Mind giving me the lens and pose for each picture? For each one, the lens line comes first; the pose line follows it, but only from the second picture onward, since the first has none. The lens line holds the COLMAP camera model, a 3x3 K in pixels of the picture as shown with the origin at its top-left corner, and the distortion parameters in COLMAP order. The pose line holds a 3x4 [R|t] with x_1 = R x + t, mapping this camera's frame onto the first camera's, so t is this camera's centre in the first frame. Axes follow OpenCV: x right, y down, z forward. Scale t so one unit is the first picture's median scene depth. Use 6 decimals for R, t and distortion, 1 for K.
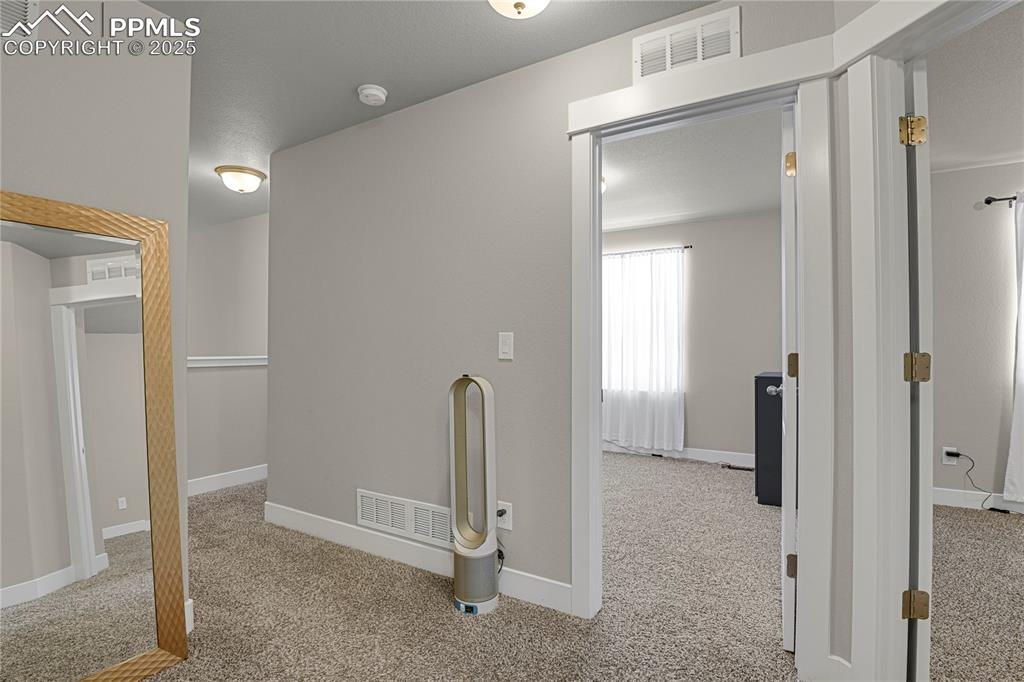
lens RADIAL K [[518.3, 0, 510.7], [0, 518.3, 342.2], [0, 0, 1]] dist [-0.033483, 0.005115]
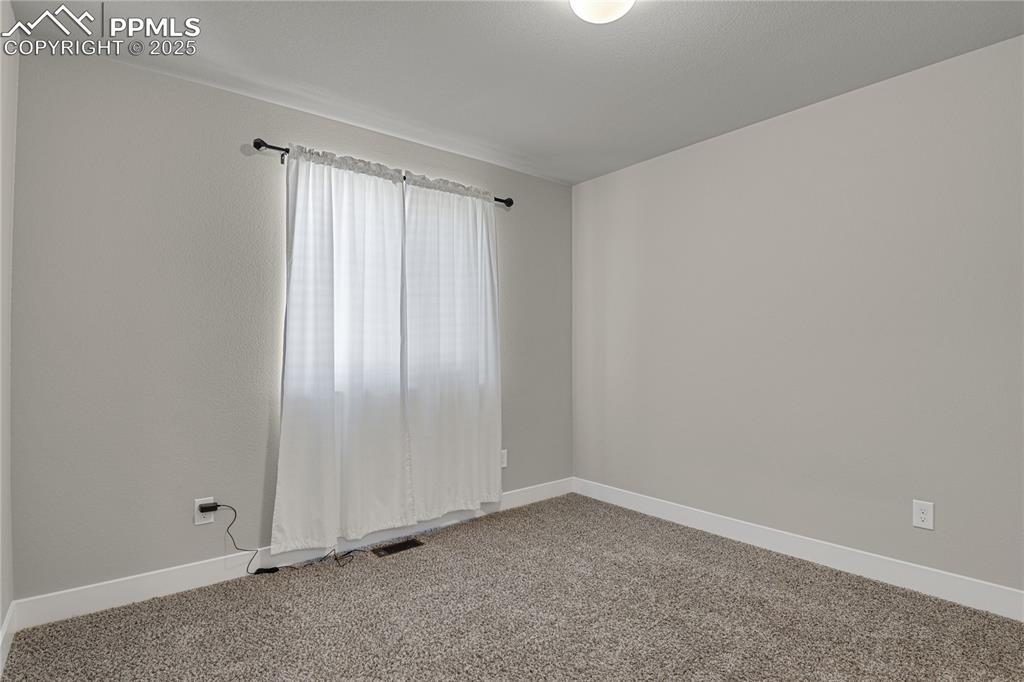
lens RADIAL K [[518.3, 0, 512.9], [0, 518.3, 342.7], [0, 0, 1]] dist [-0.033483, 0.005115]
pose [[0.356715, 0.004944, 0.934200, 0.395279], [-0.010347, 0.999946, -0.001341, 0.000455], [-0.934156, -0.009188, 0.356747, 0.395480]]
